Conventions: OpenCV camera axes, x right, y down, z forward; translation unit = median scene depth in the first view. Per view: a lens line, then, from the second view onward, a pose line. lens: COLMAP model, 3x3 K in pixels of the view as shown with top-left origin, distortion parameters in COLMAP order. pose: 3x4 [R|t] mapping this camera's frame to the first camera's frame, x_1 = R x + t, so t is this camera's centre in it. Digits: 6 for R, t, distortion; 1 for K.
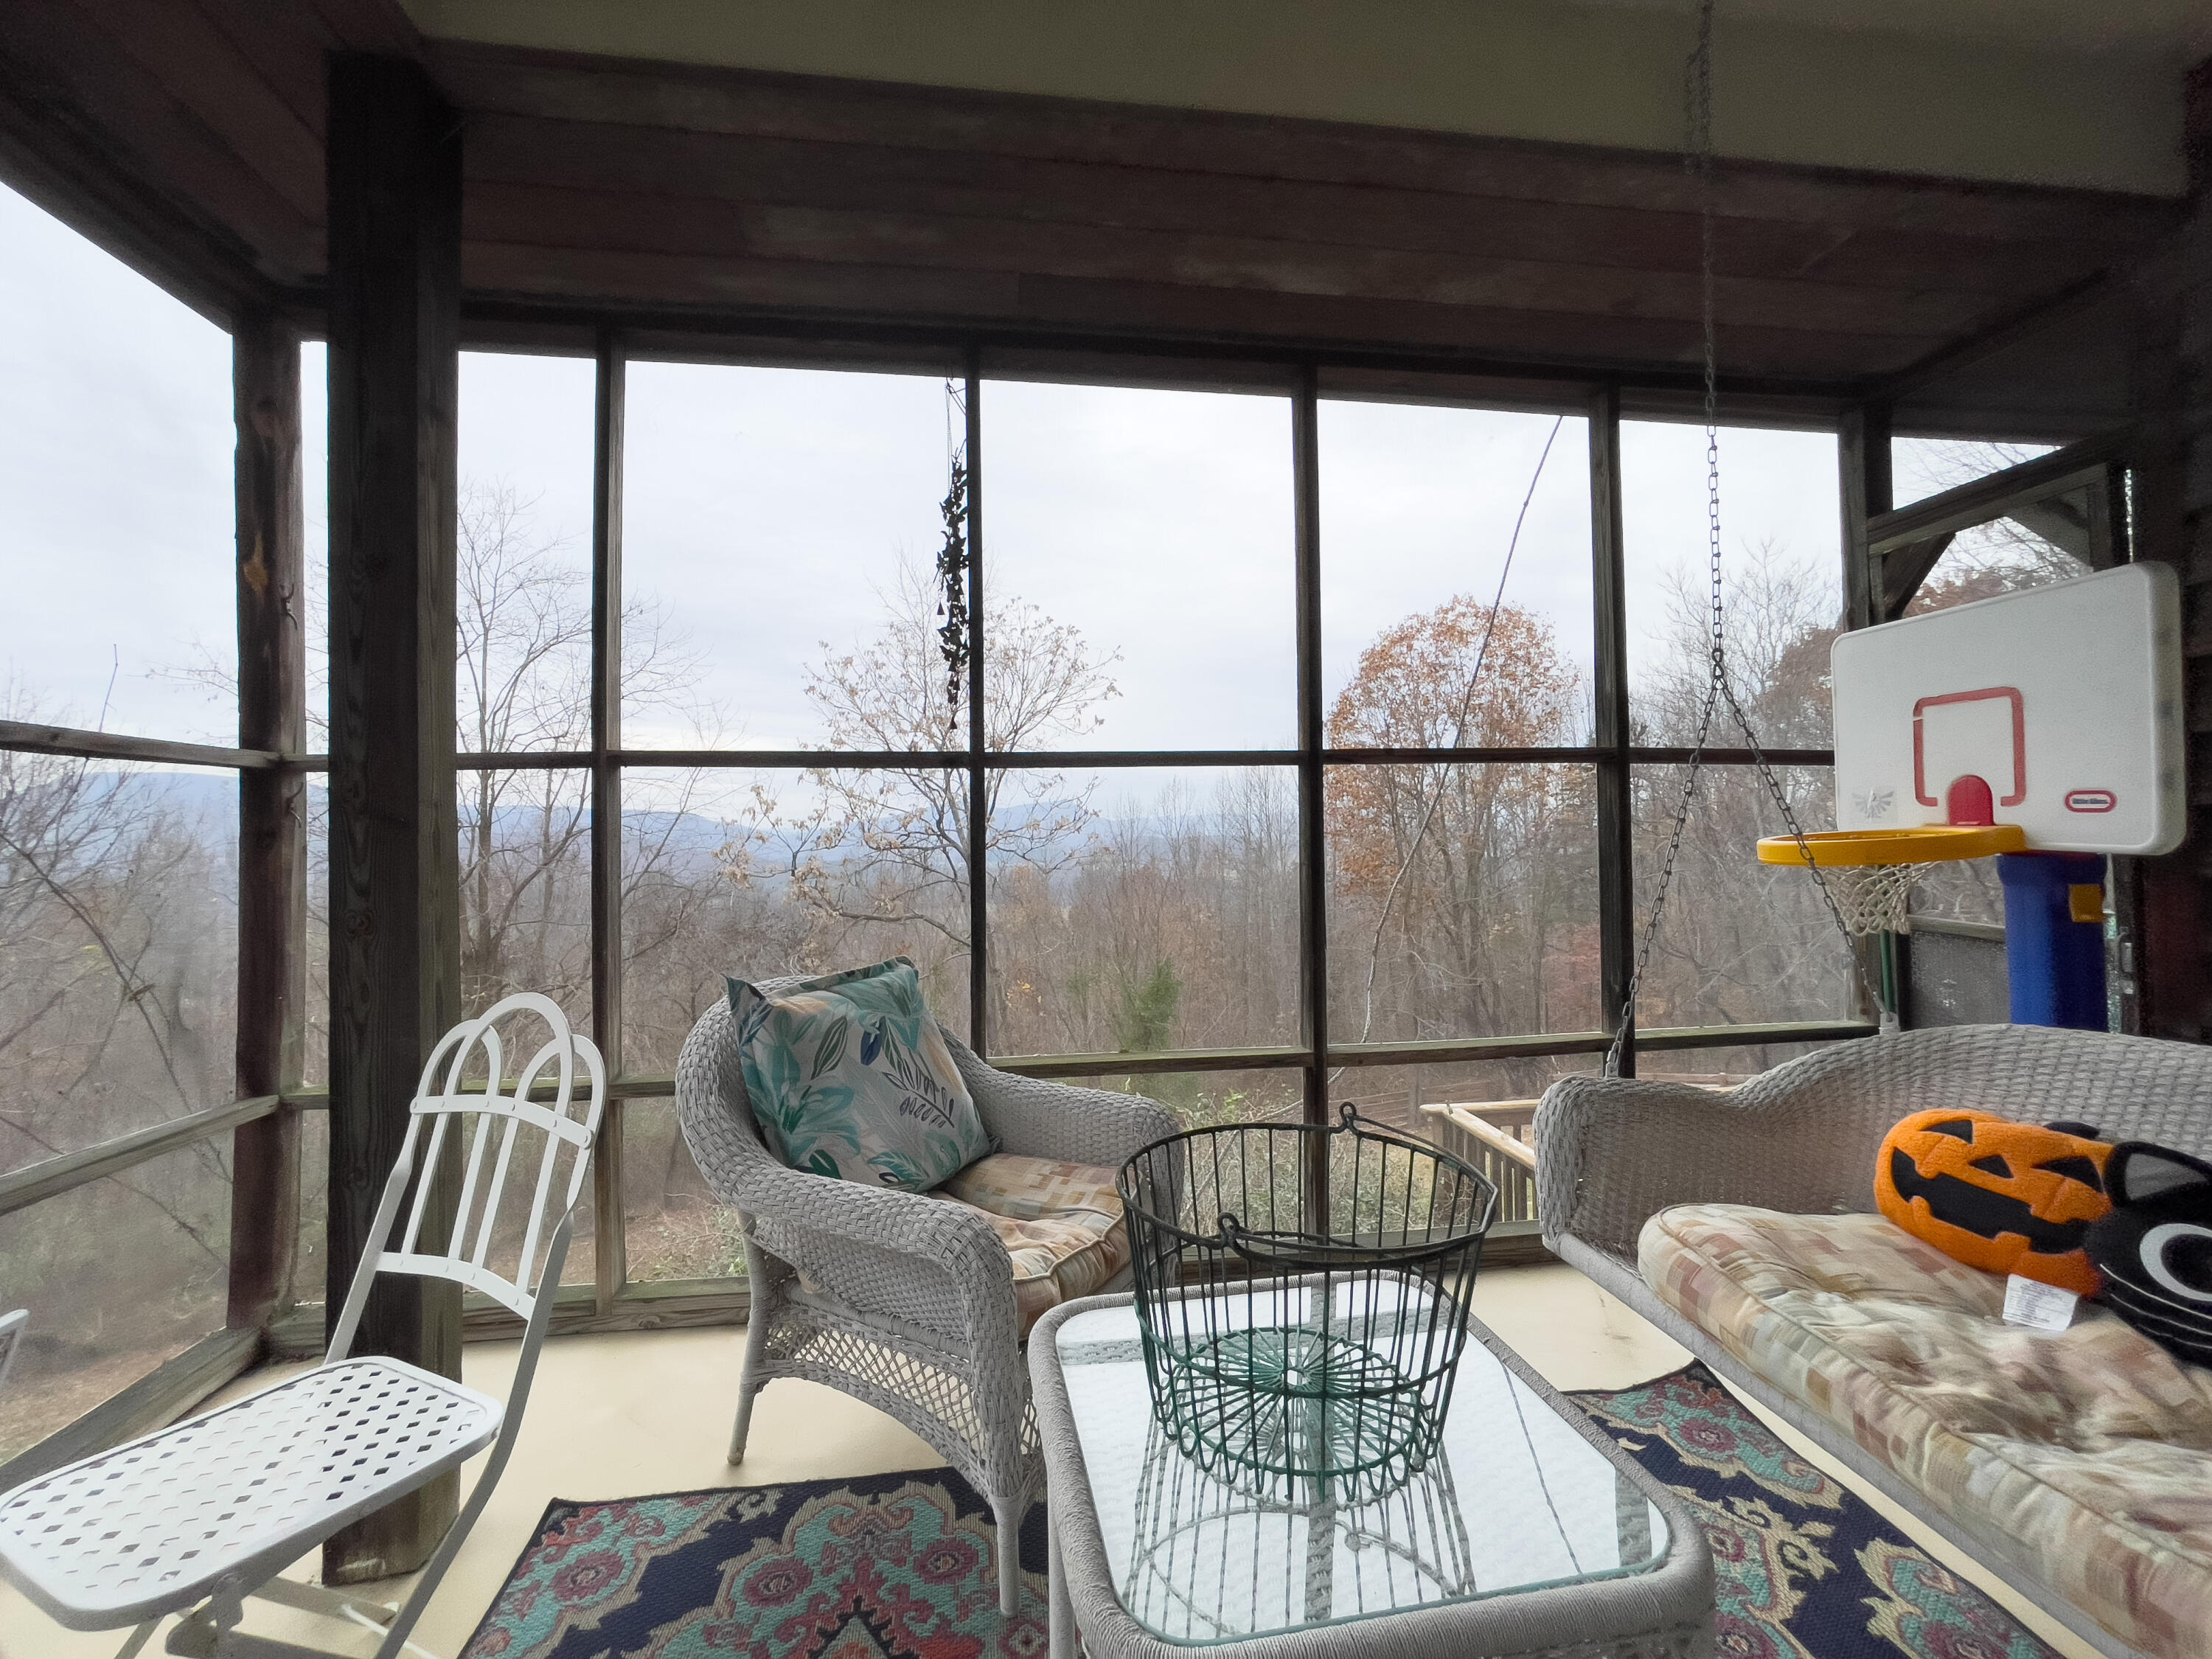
lens RADIAL K [[908.5, 0, 1106.5], [0, 908.5, 822.0], [0, 0, 1]] dist [-0.009633, 0.000539]
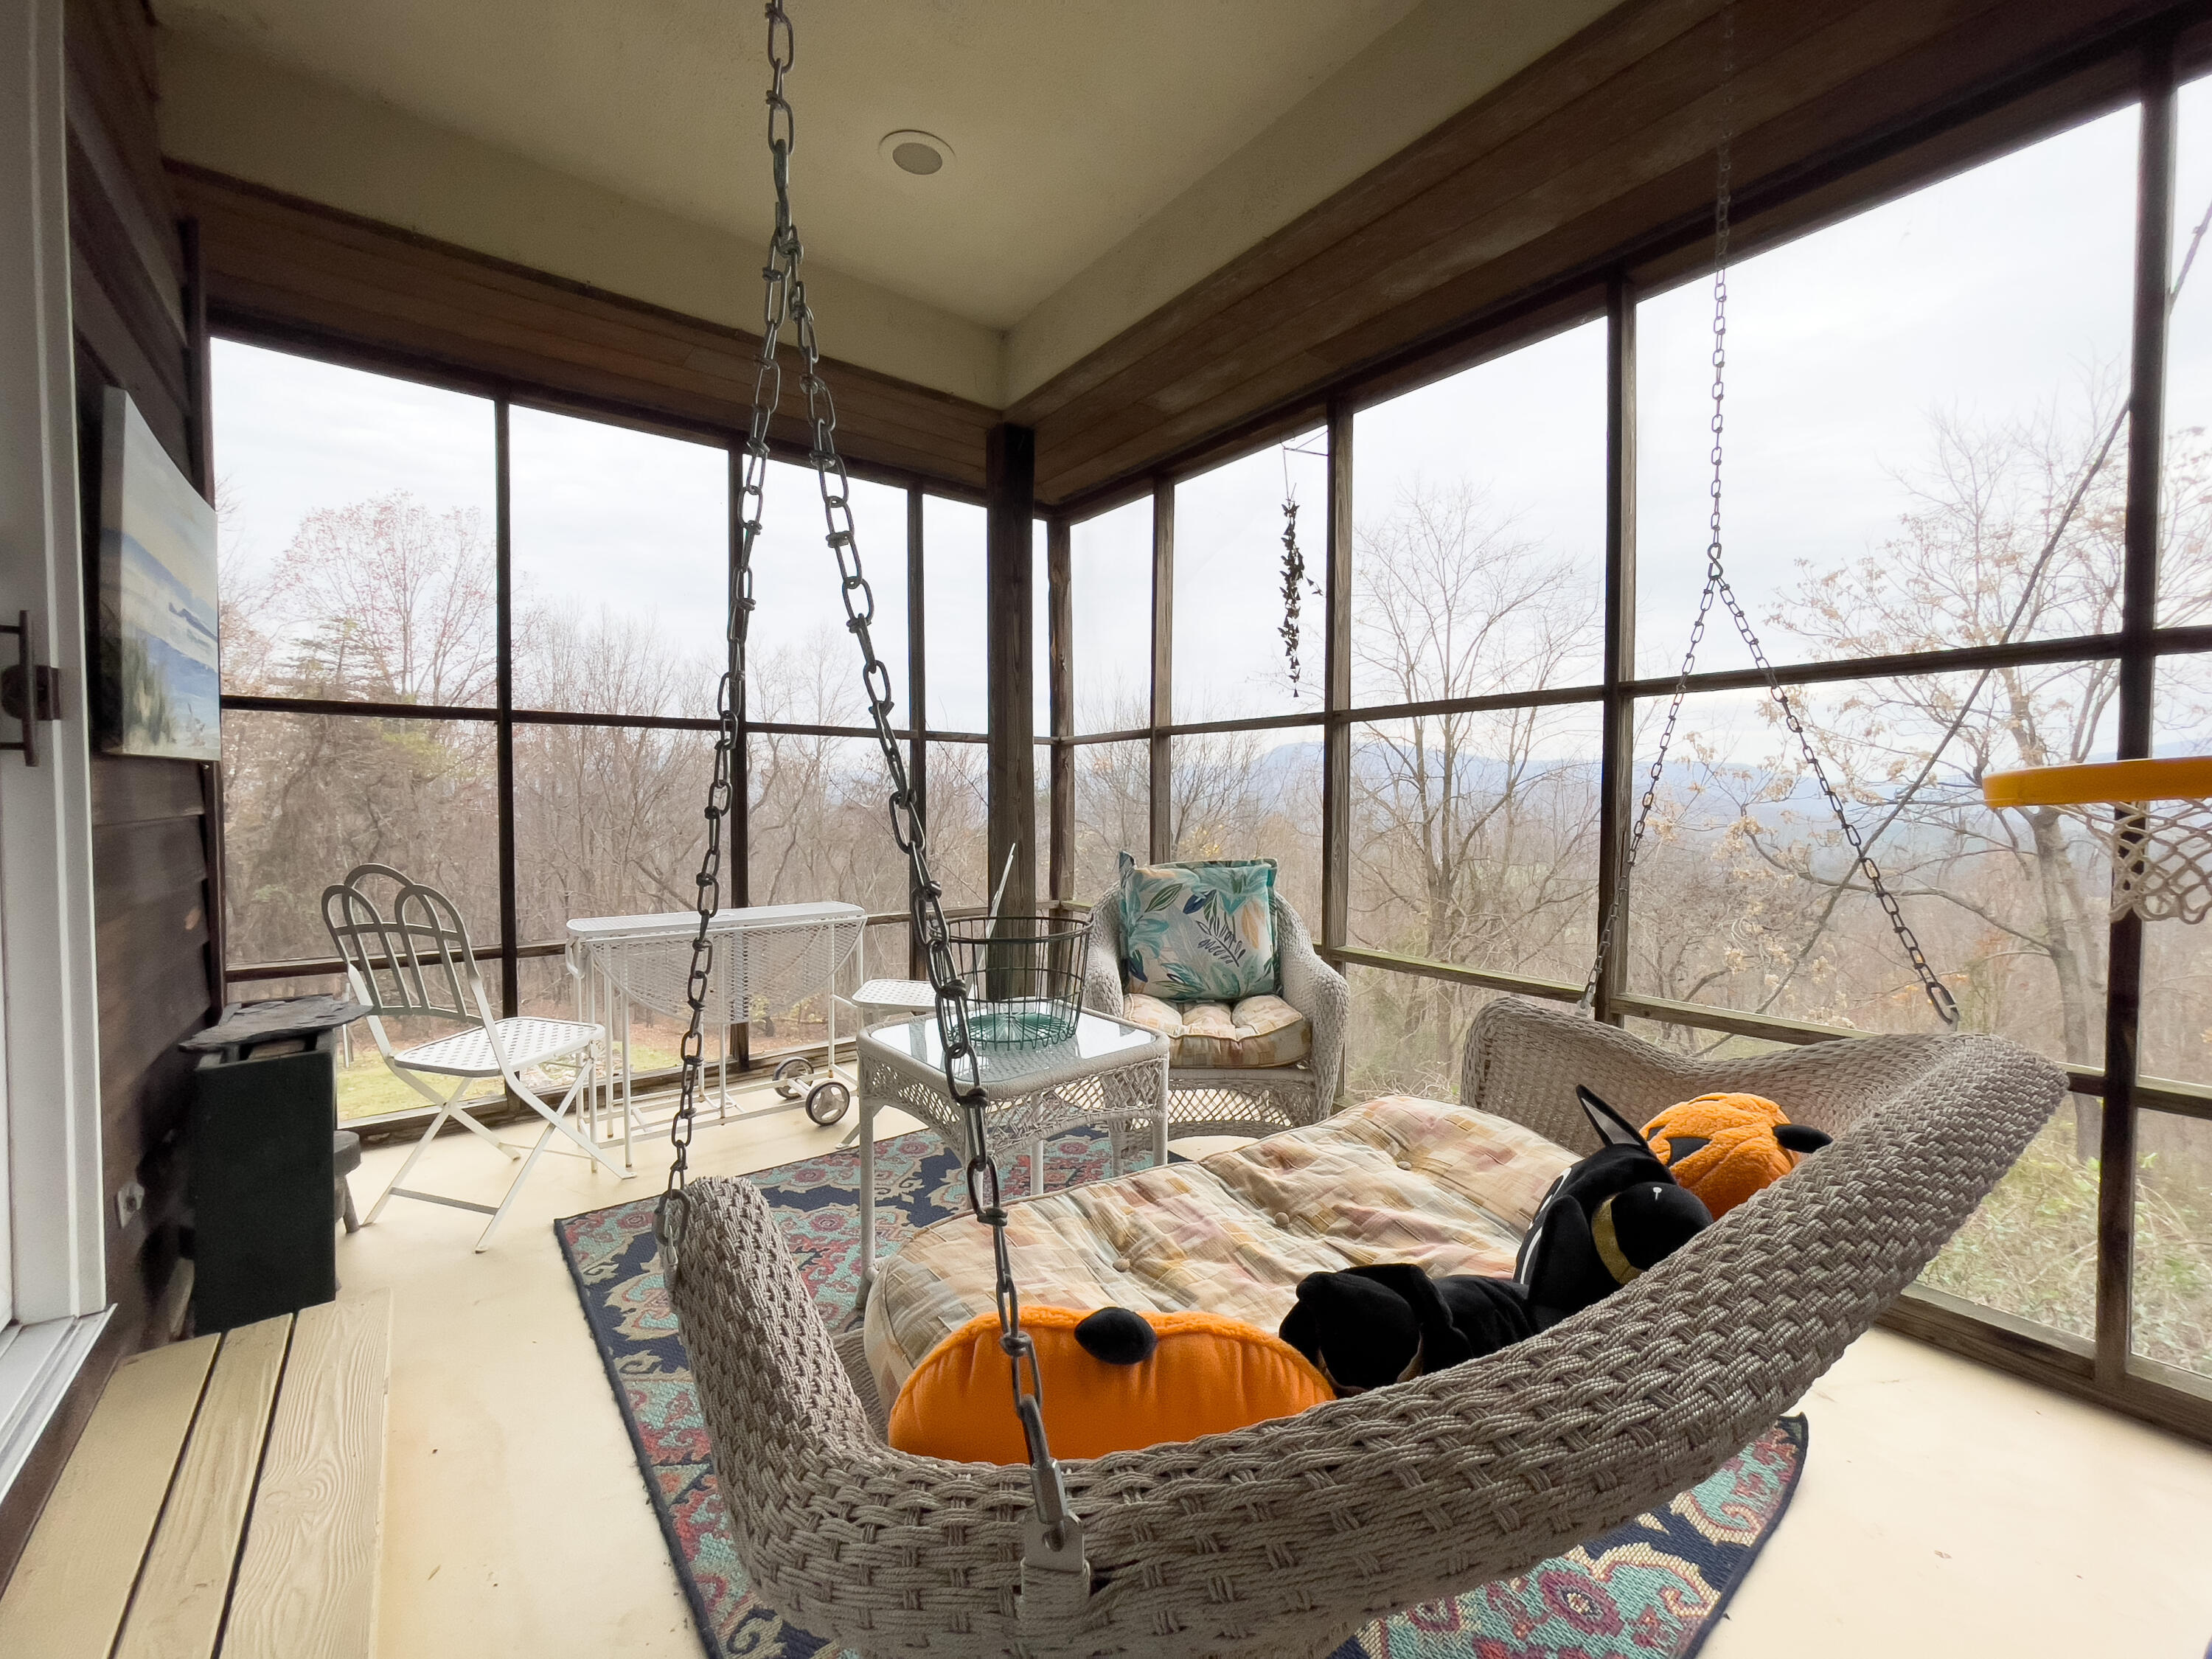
lens RADIAL K [[908.5, 0, 1112.6], [0, 908.5, 827.1], [0, 0, 1]] dist [-0.009633, 0.000539]
pose [[0.499140, 0.043392, -0.865434, 0.993254], [0.006201, 0.998541, 0.053642, 0.021962], [0.866499, -0.032141, 0.498142, 0.071366]]
